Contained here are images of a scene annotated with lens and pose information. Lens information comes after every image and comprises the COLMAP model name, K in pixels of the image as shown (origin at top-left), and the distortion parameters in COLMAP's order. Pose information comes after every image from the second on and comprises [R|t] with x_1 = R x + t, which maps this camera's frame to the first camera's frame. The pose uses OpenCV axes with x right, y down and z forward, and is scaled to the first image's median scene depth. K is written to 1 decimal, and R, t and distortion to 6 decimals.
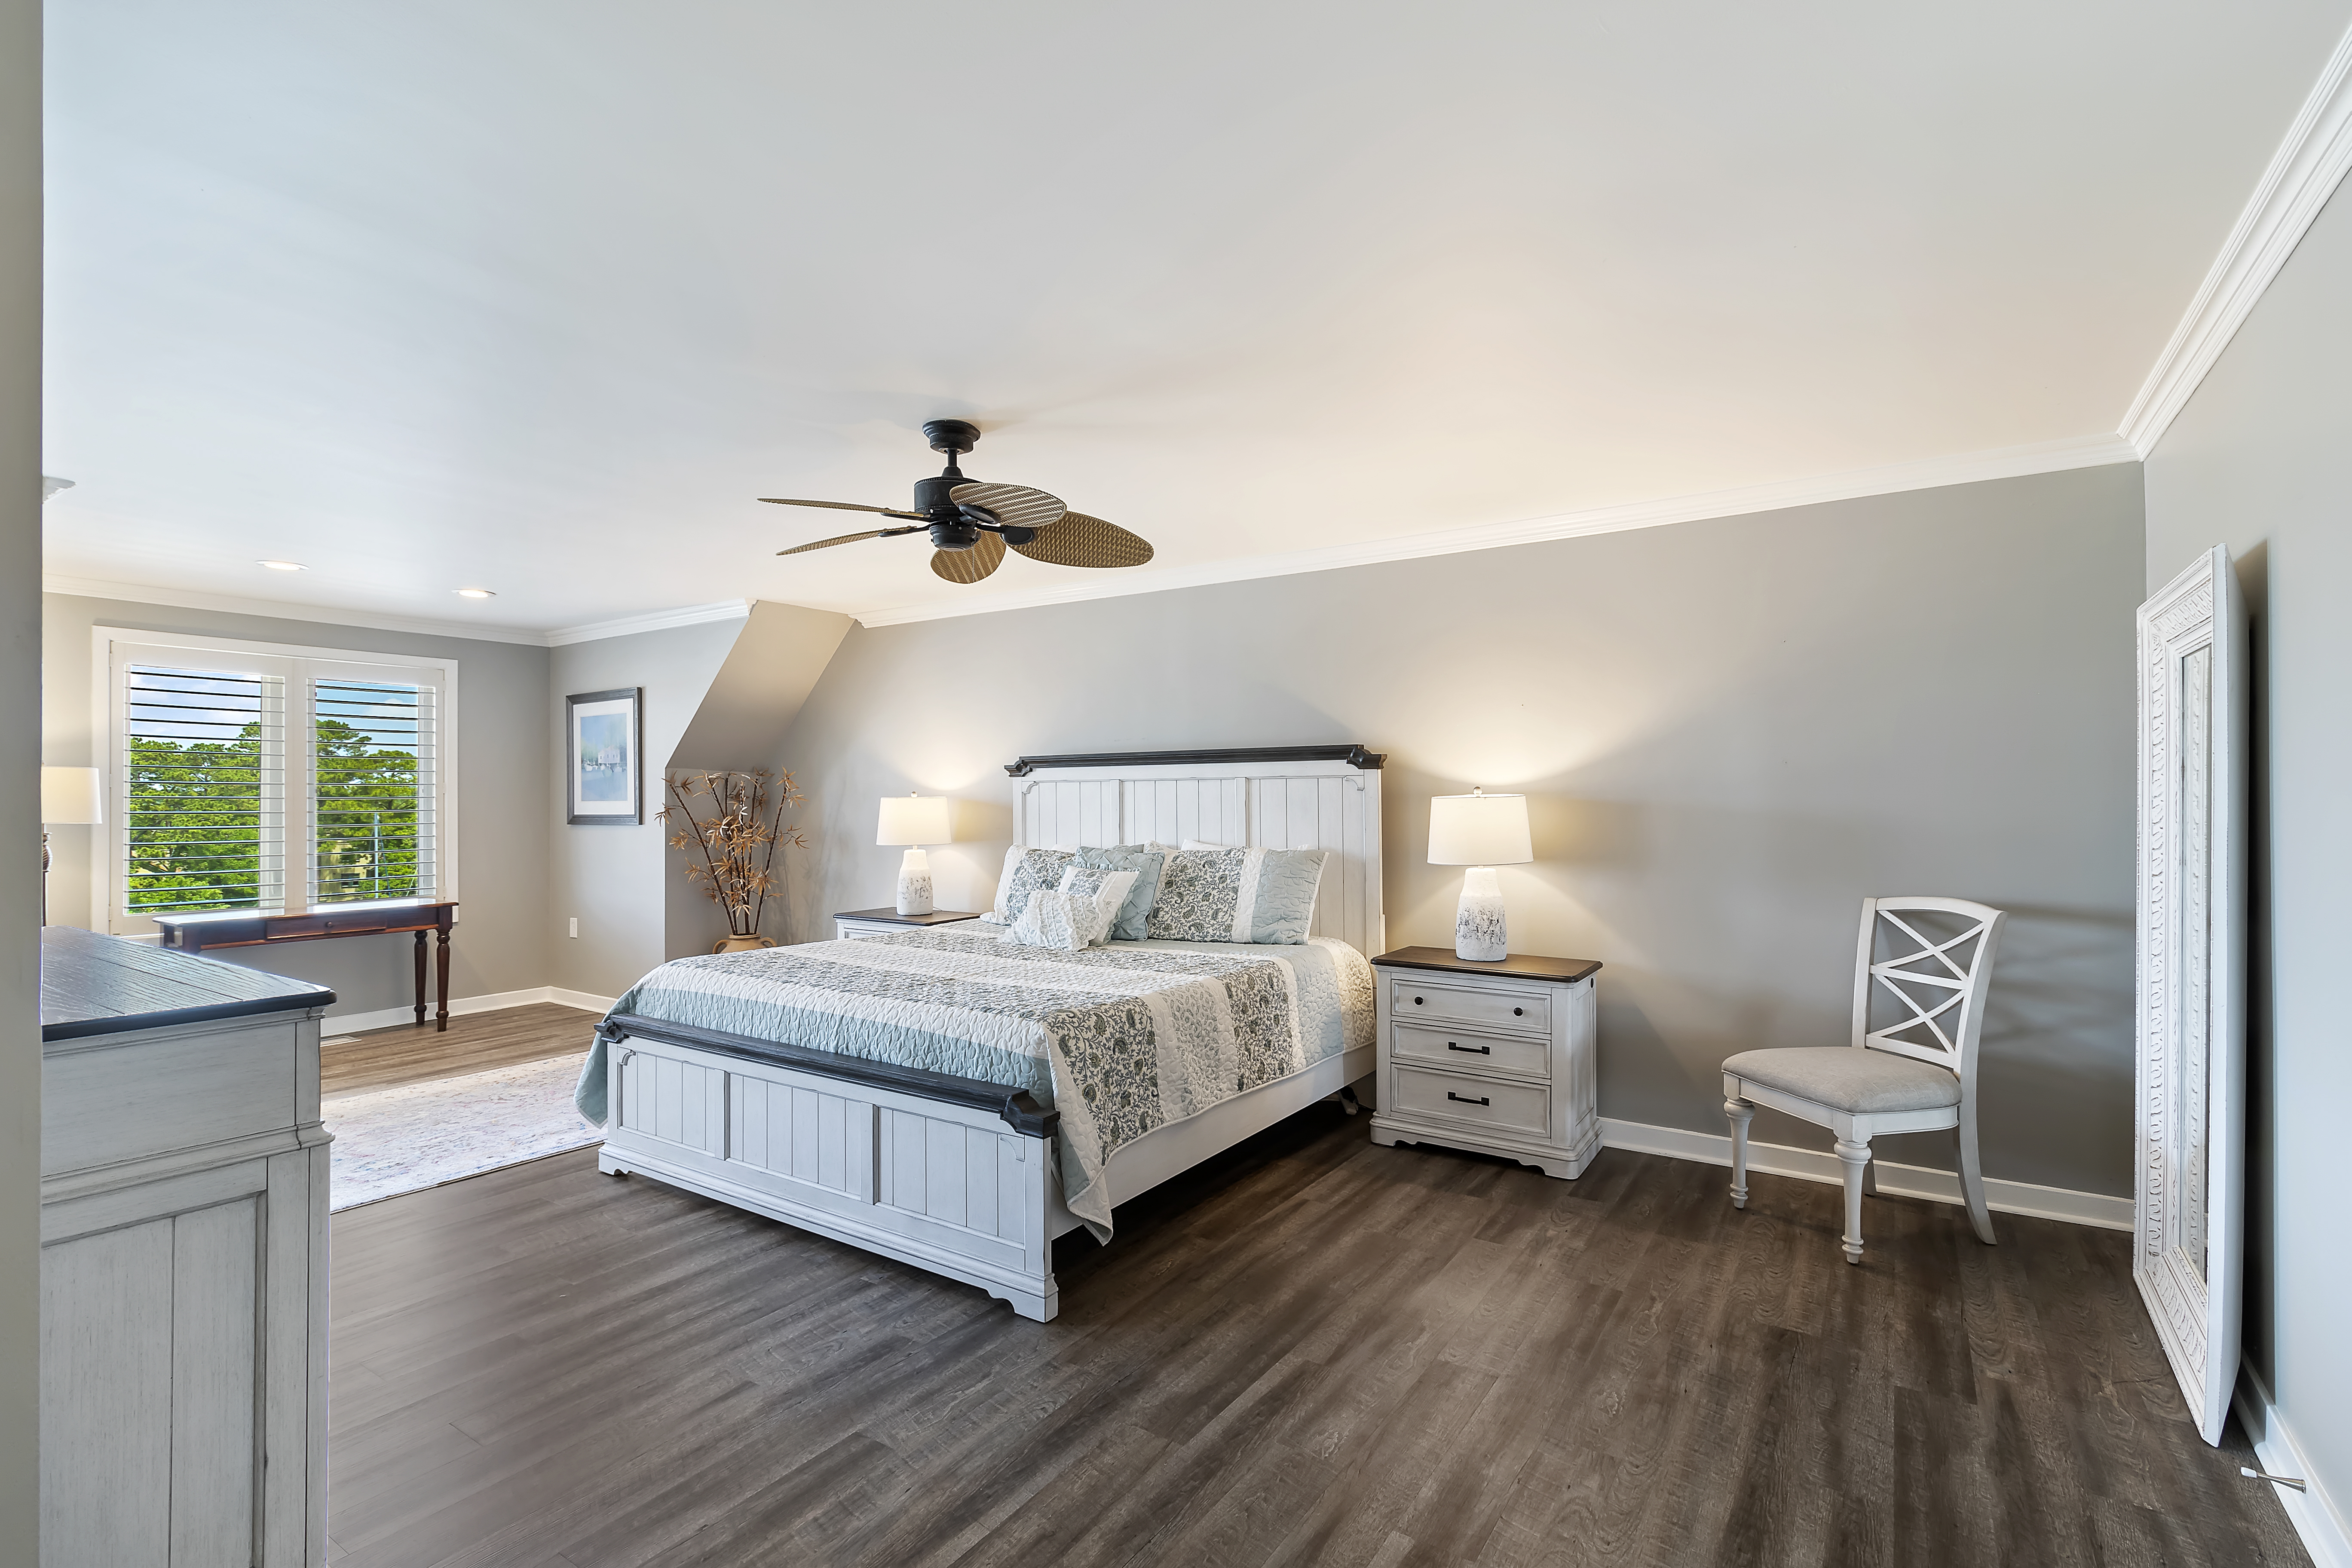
lens RADIAL K [[1080.4, 0, 1184.5], [0, 1080.4, 792.5], [0, 0, 1]] dist [0.002770, -0.000491]
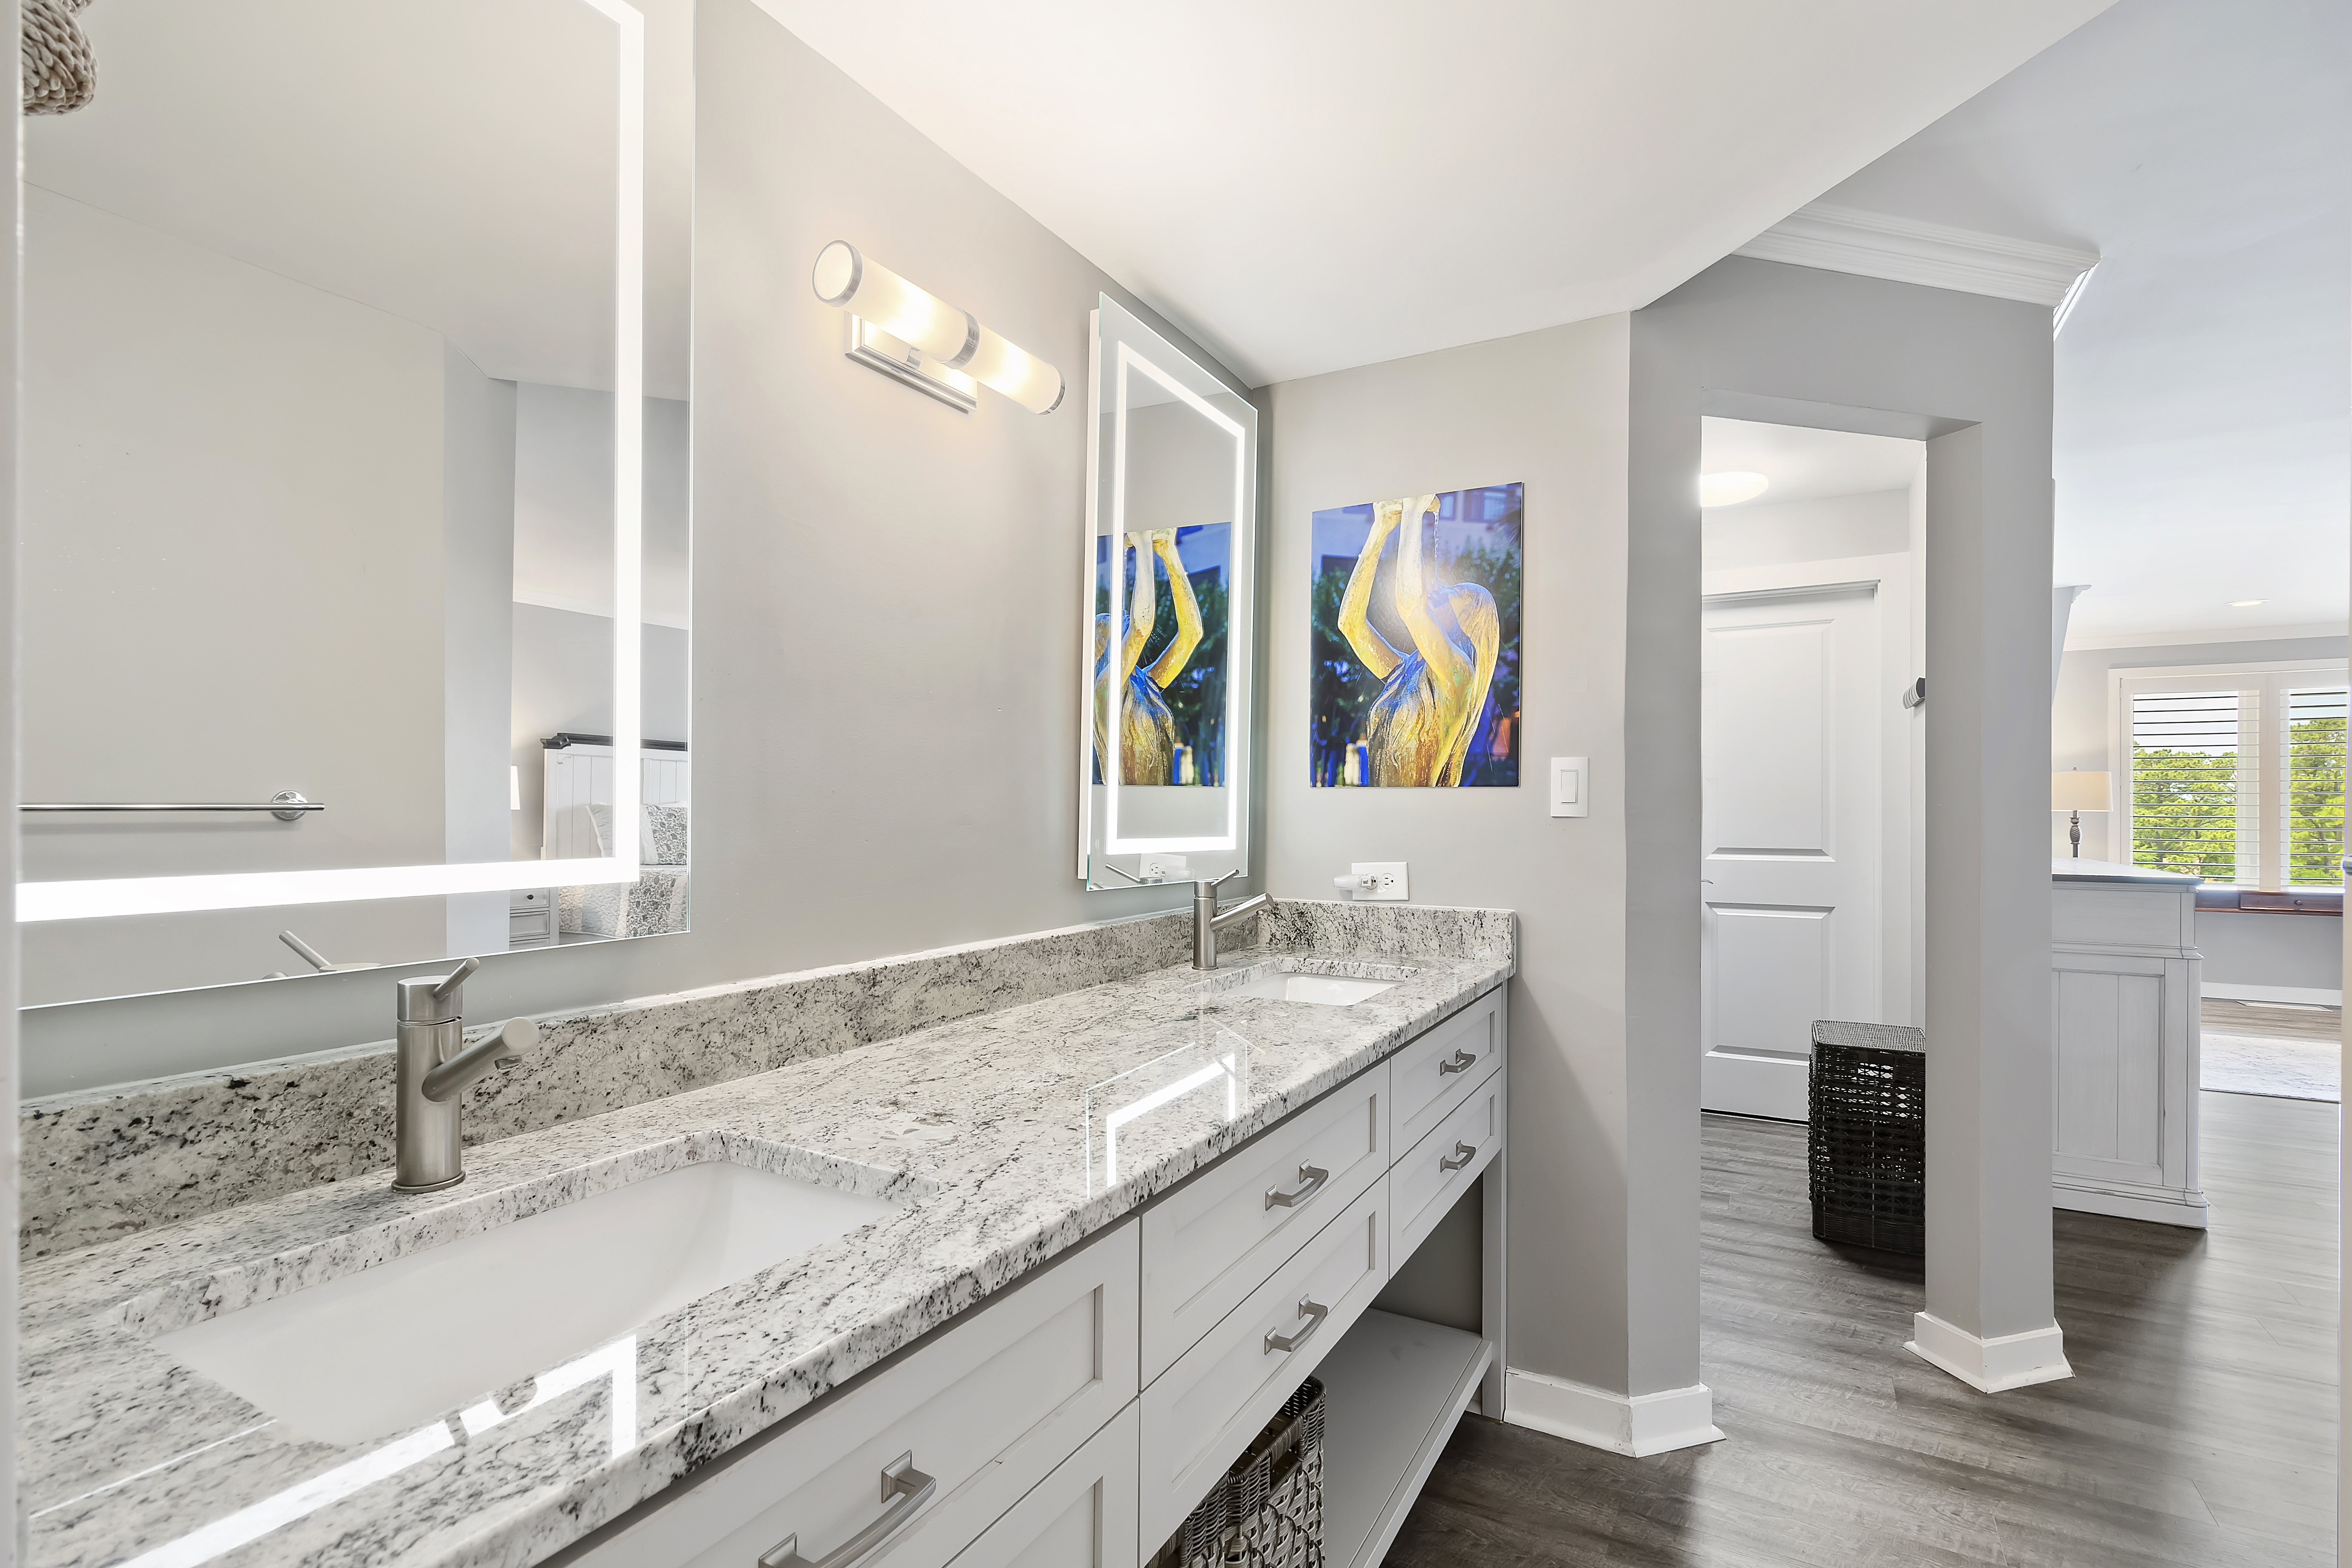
lens RADIAL K [[1080.4, 0, 1184.3], [0, 1080.4, 797.5], [0, 0, 1]] dist [0.002770, -0.000491]
pose [[0.062868, -0.003239, -0.998017, 0.301688], [-0.002490, 0.999991, -0.003403, 0.018630], [0.998019, 0.002699, 0.062859, -0.270214]]
